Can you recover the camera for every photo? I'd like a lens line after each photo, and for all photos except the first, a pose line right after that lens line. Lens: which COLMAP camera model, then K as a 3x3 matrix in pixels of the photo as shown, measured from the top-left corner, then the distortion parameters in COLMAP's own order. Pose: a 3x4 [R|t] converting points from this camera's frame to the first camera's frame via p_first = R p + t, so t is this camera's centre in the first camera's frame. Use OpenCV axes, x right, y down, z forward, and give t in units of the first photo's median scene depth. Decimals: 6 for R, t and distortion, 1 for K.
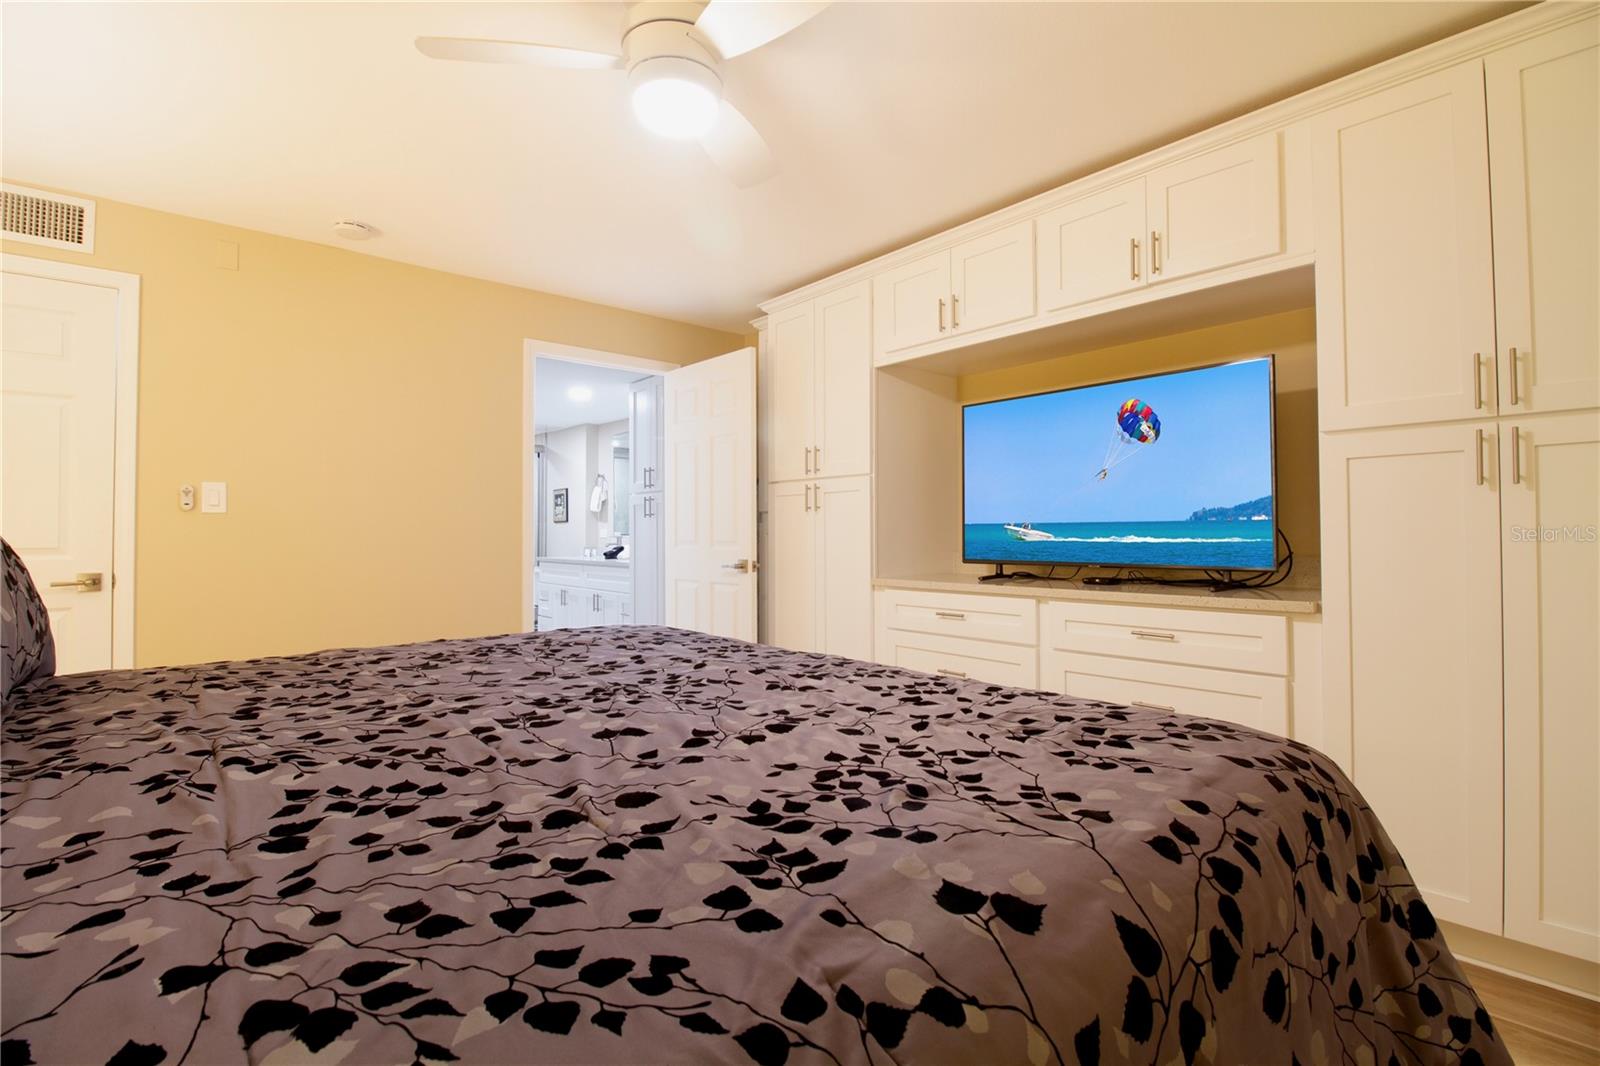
lens RADIAL K [[741.2, 0, 799.2], [0, 741.2, 524.2], [0, 0, 1]] dist [-0.011381, -0.009046]
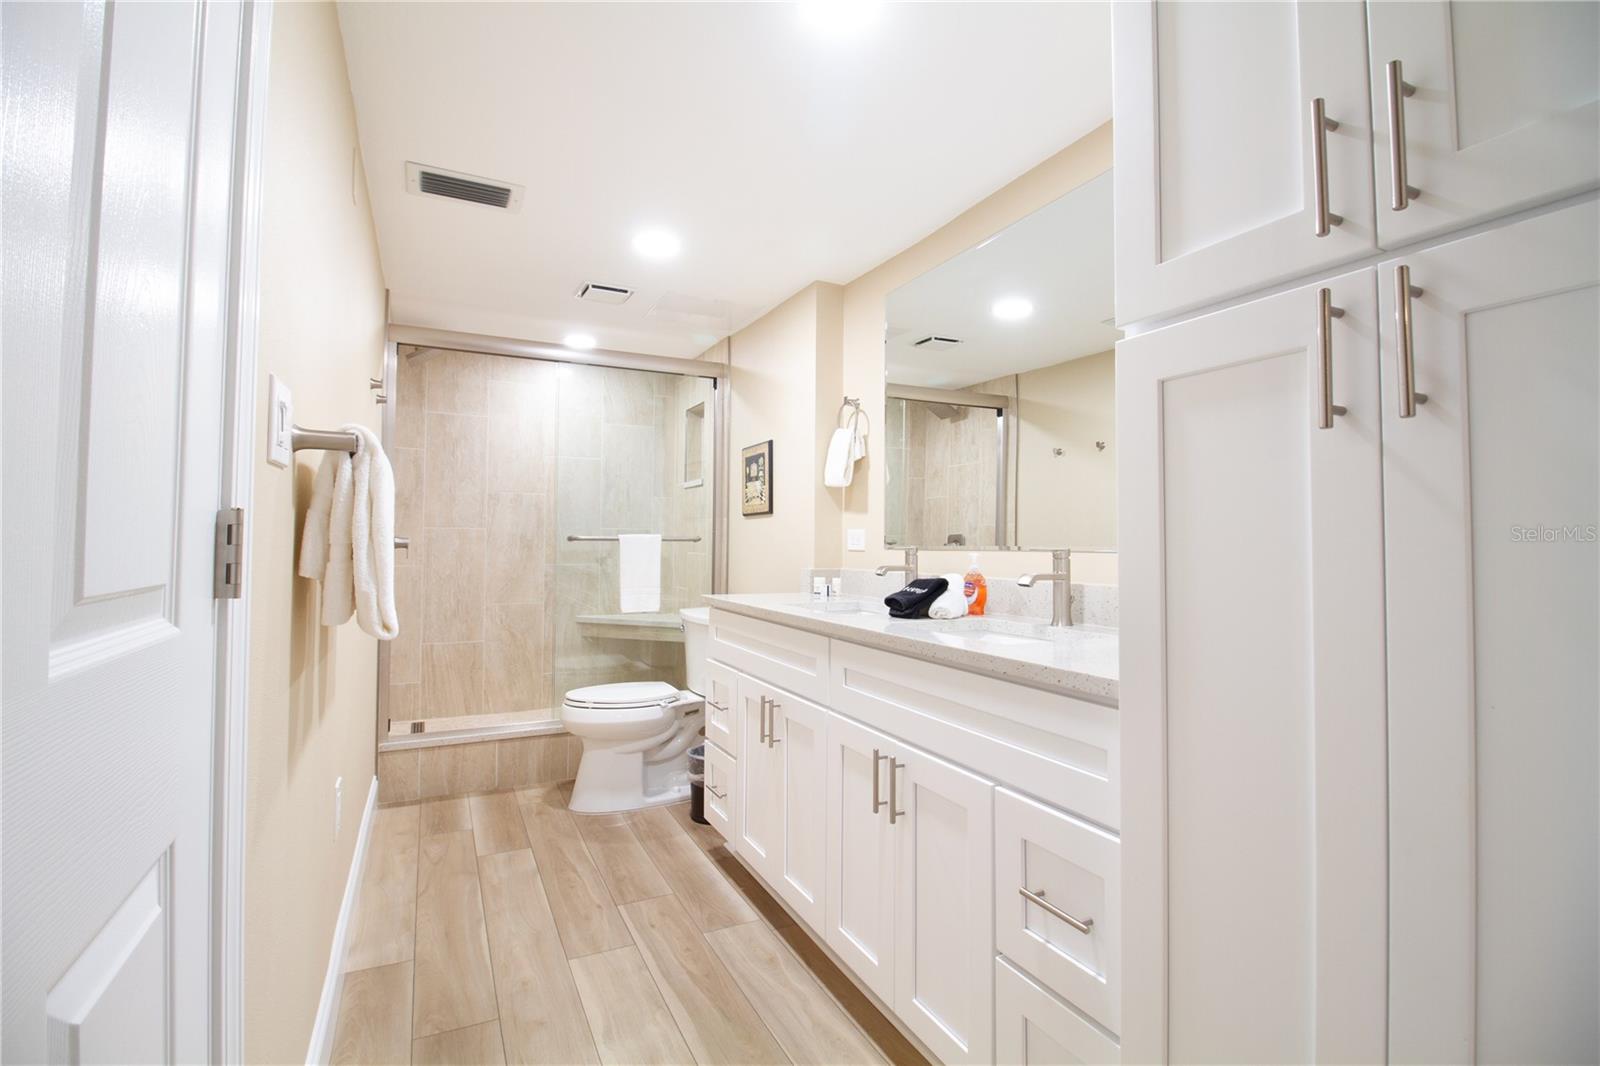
lens RADIAL K [[741.0, 0, 793.3], [0, 741.0, 521.2], [0, 0, 1]] dist [0.044904, -0.008882]
pose [[0.968338, 0.001886, -0.249635, -0.194473], [-0.005382, 0.999897, -0.013324, 0.008038], [0.249585, 0.014246, 0.968248, 0.586144]]
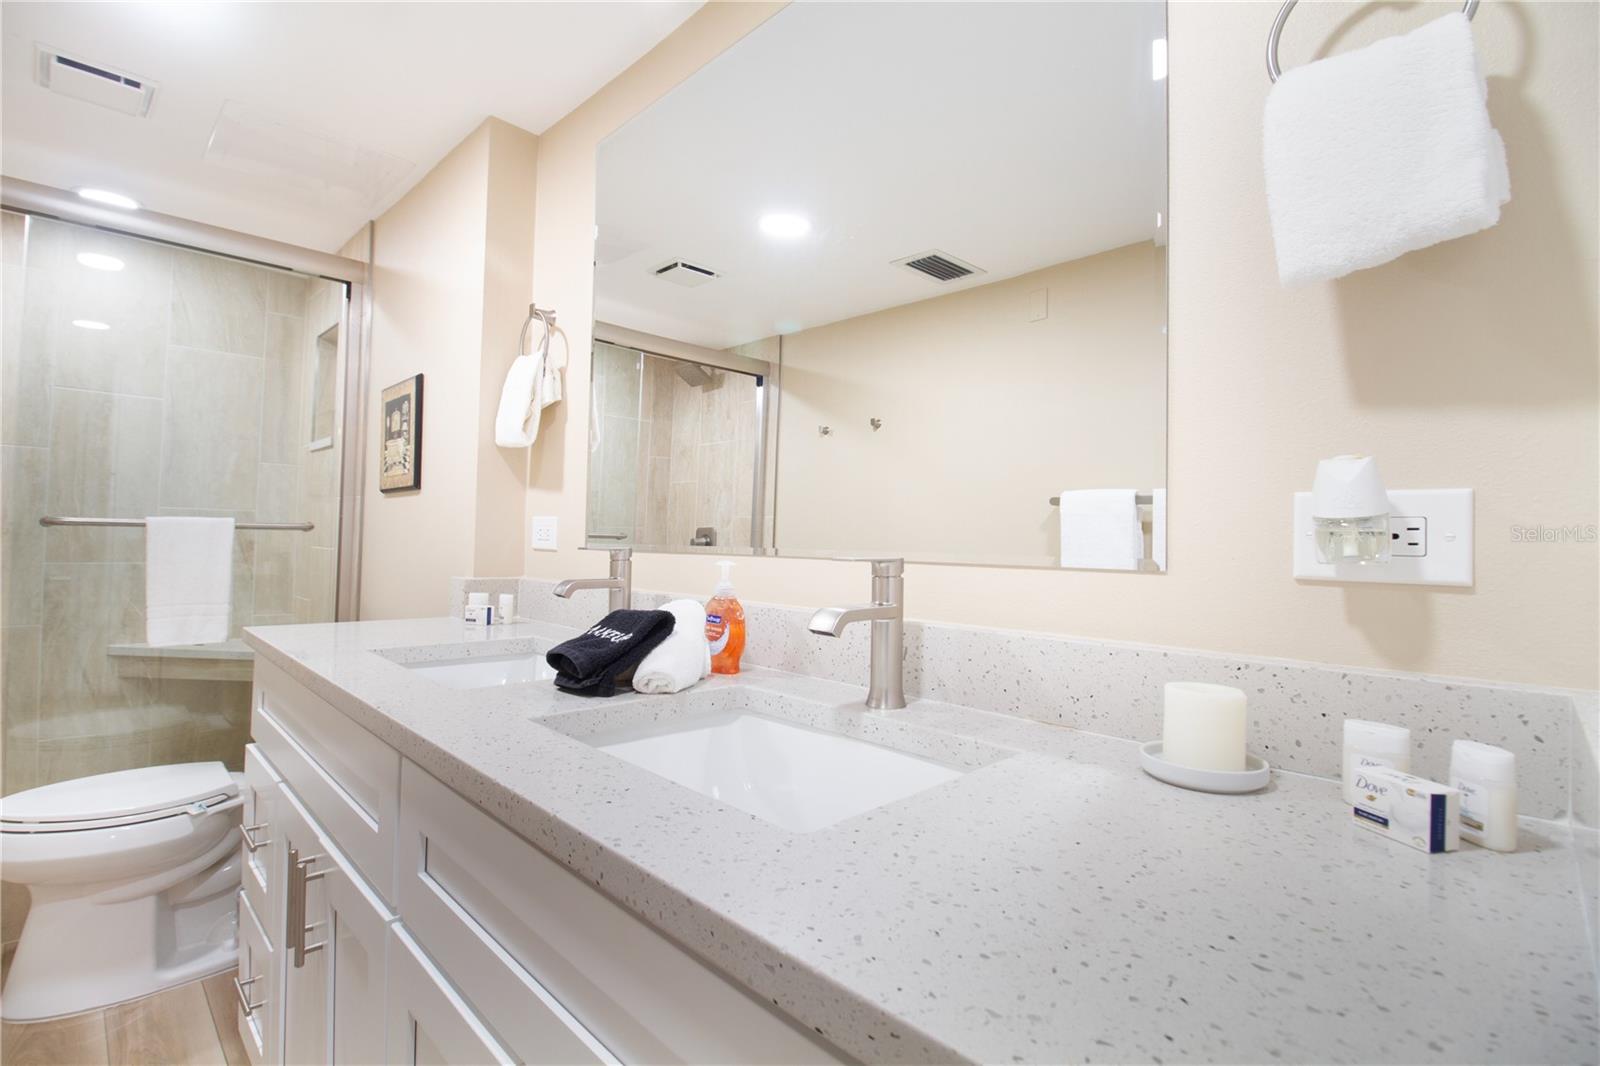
lens RADIAL K [[741.2, 0, 799.2], [0, 741.2, 524.2], [0, 0, 1]] dist [-0.011381, -0.009046]
pose [[0.996232, 0.025130, 0.083008, -0.196073], [-0.024890, 0.999682, -0.003924, 0.008602], [-0.083080, 0.001843, 0.996541, 0.729926]]
